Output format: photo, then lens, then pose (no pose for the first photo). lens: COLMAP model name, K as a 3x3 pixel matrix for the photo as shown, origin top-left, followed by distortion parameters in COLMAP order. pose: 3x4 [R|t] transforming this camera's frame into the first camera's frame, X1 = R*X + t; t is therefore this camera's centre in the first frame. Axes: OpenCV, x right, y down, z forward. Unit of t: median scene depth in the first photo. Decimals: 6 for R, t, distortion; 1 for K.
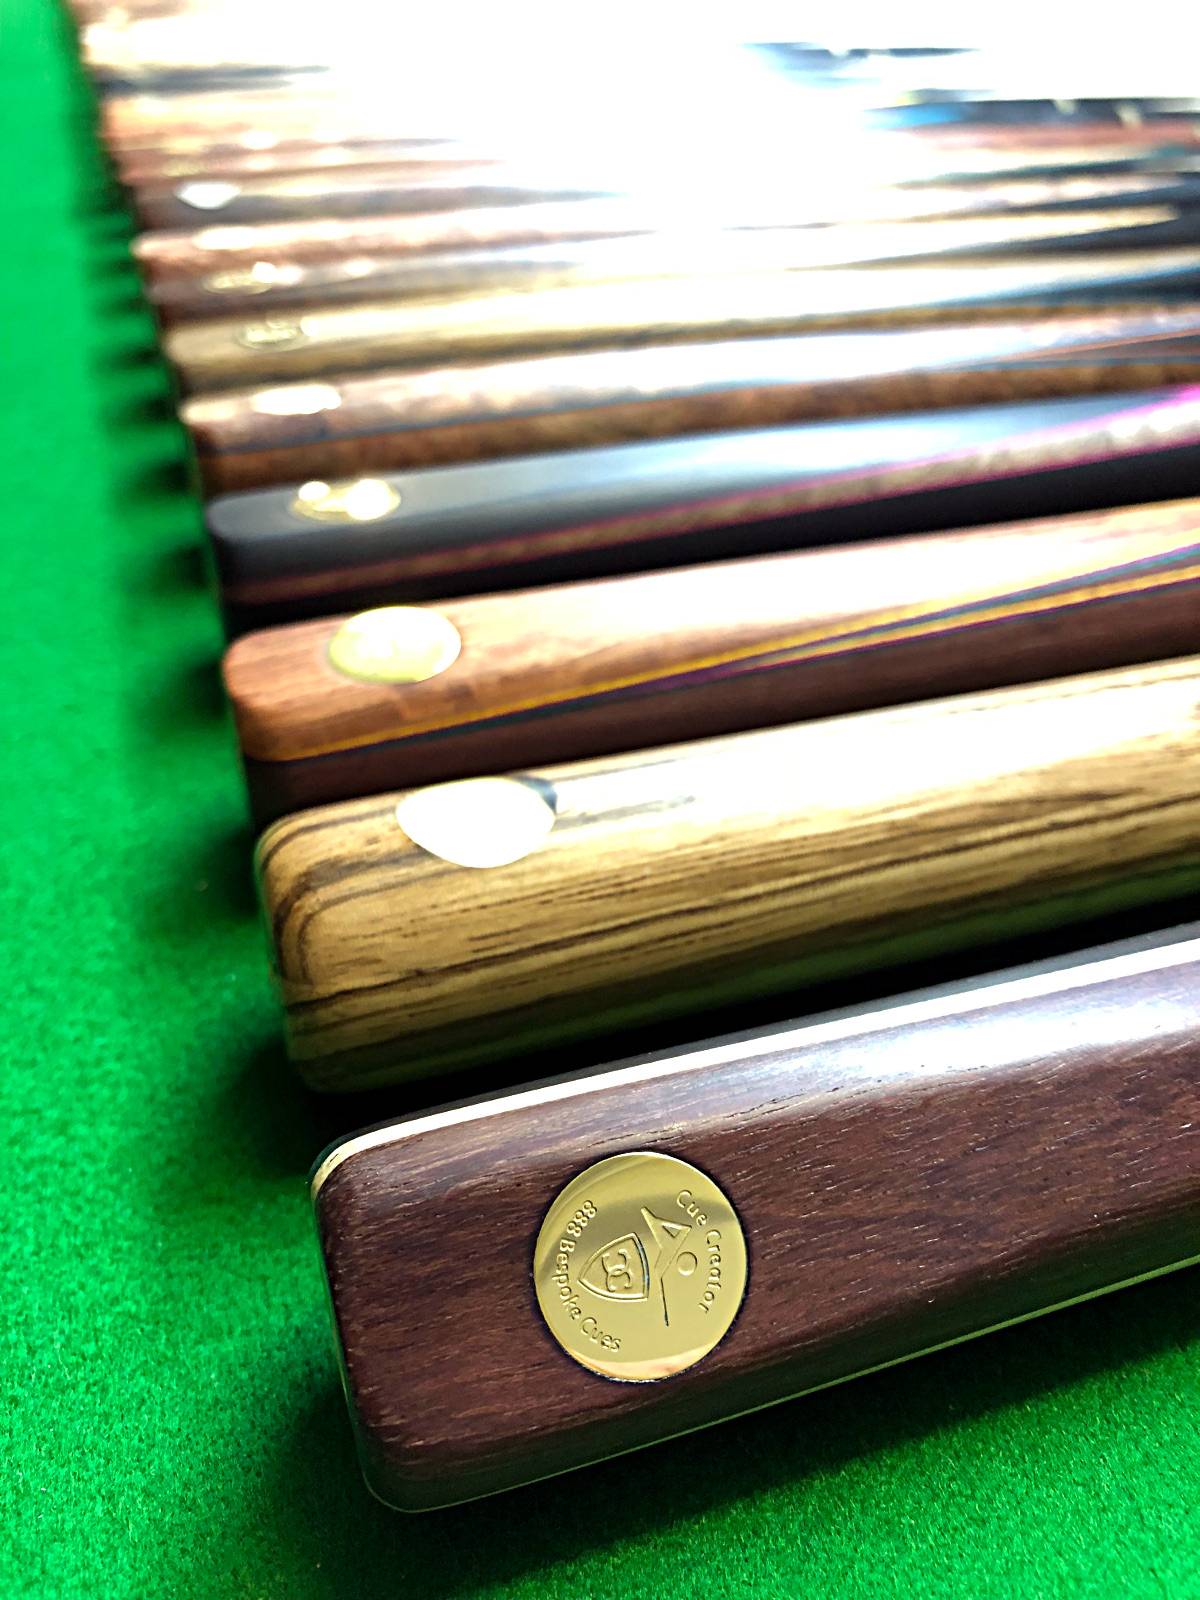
lens RADIAL K [[1369.8, 0, 600.0], [0, 1369.8, 800.0], [0, 0, 1]] dist [-0.010442, -0.036326]
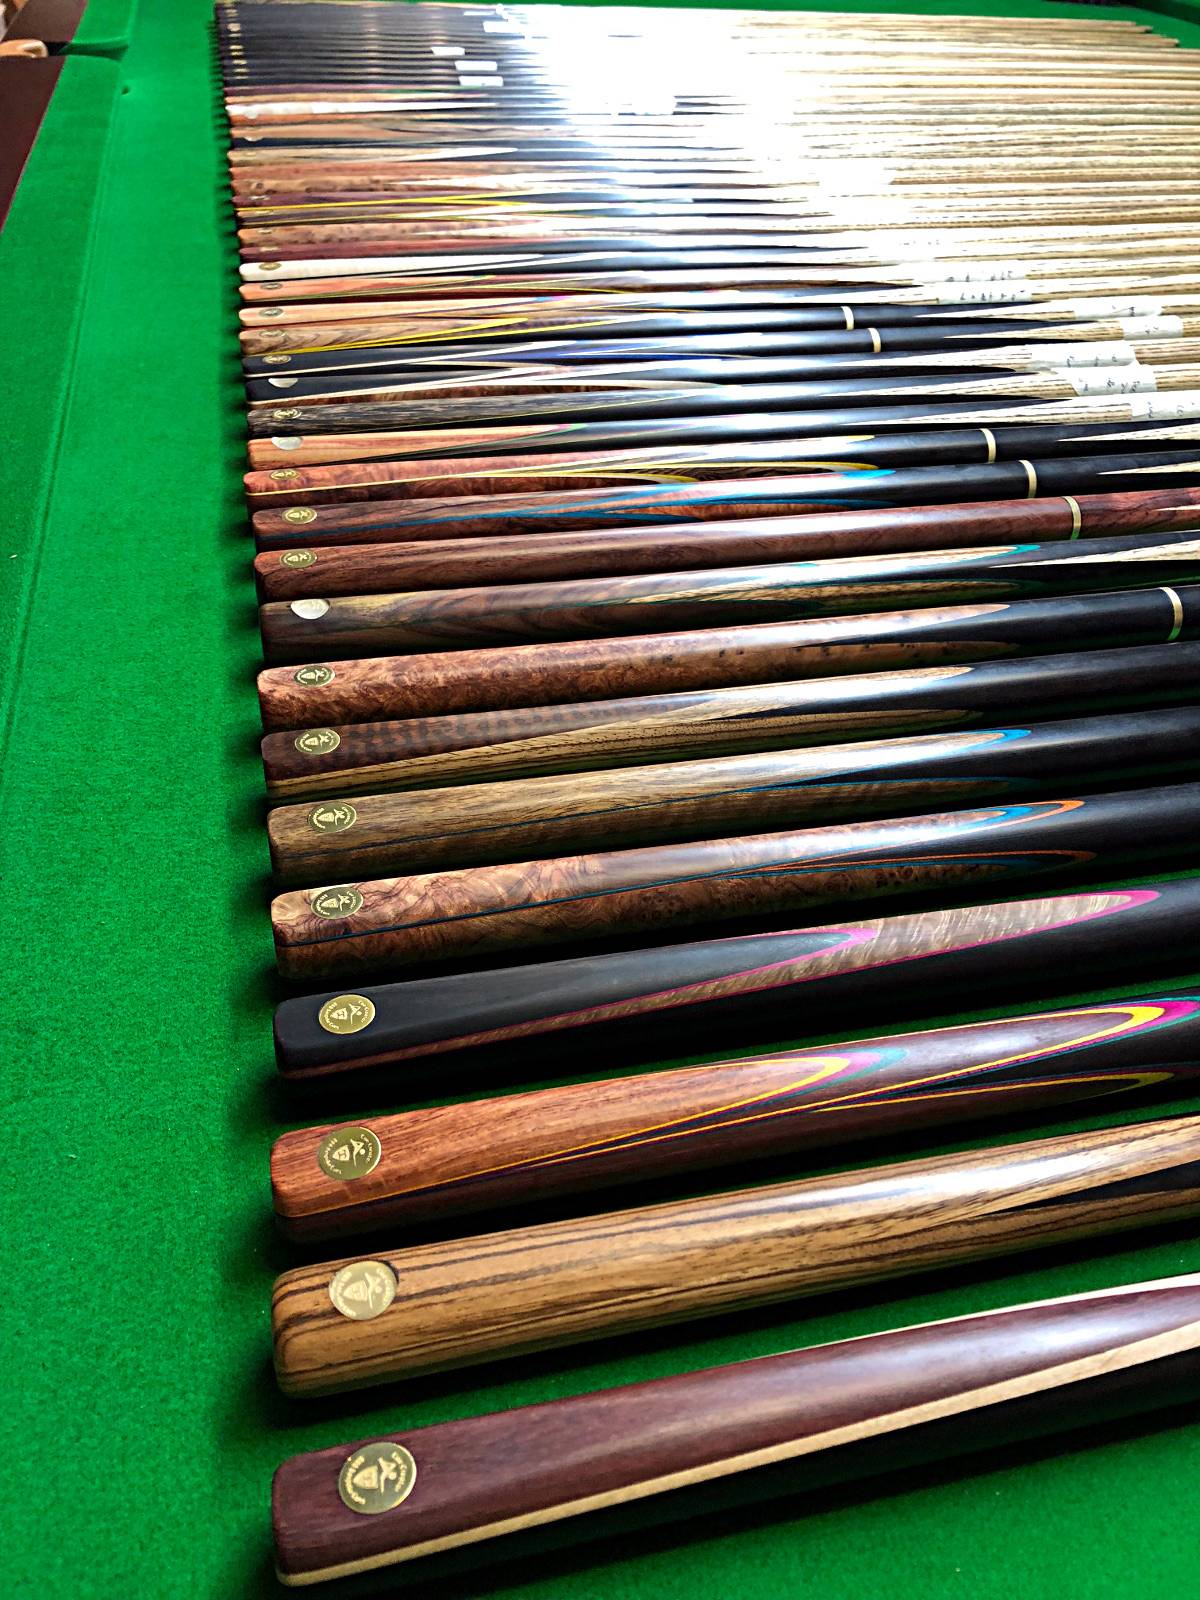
lens RADIAL K [[1303.2, 0, 600.0], [0, 1303.2, 800.0], [0, 0, 1]] dist [0.055088, -0.084942]
pose [[0.994148, 0.084079, -0.067831, 0.381495], [-0.079688, 0.994696, 0.065034, -0.966213], [0.072940, -0.059248, 0.995575, -1.125445]]
